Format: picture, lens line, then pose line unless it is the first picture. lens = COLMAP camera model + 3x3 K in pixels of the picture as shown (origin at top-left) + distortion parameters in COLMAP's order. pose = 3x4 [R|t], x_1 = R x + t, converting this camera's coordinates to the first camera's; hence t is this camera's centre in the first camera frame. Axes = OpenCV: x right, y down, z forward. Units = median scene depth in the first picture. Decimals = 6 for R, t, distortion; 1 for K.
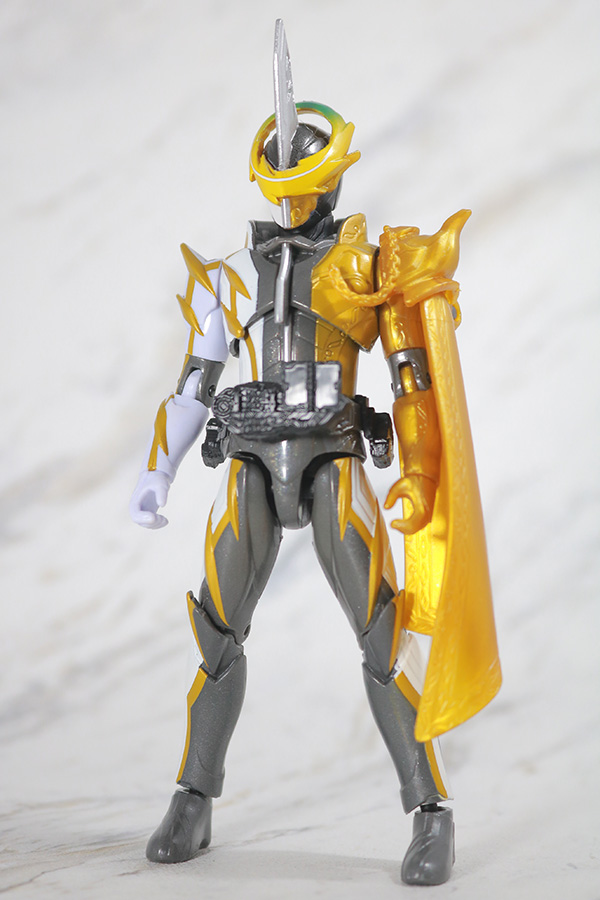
lens RADIAL K [[1949.7, 0, 300.0], [0, 1949.7, 450.0], [0, 0, 1]] dist [-0.012746, -0.249738]
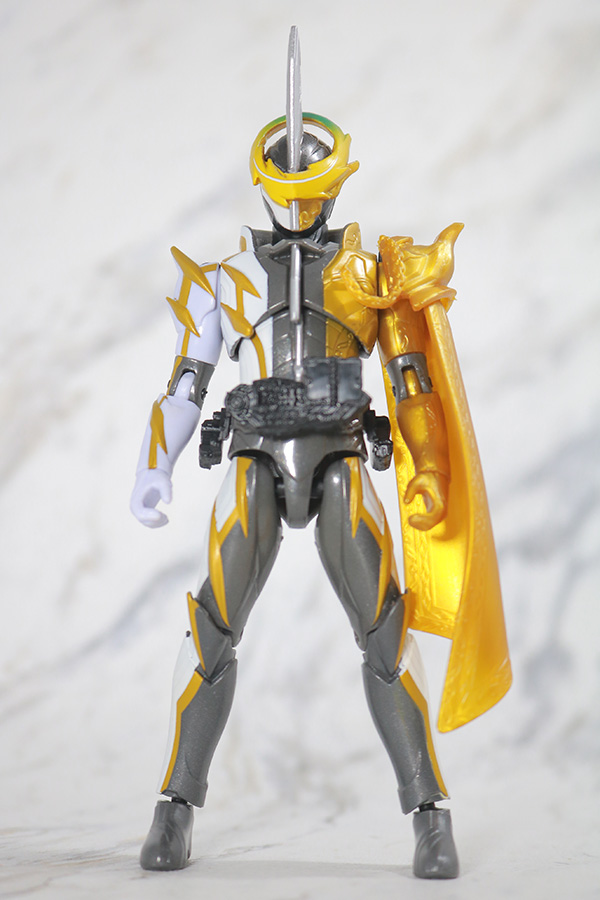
lens RADIAL K [[1949.7, 0, 300.0], [0, 1949.7, 450.0], [0, 0, 1]] dist [-0.012746, -0.249738]
pose [[0.973417, 0.025152, 0.227653, -0.232092], [-0.007432, 0.996897, -0.078365, 0.079225], [-0.228917, 0.074590, 0.970584, 0.025599]]
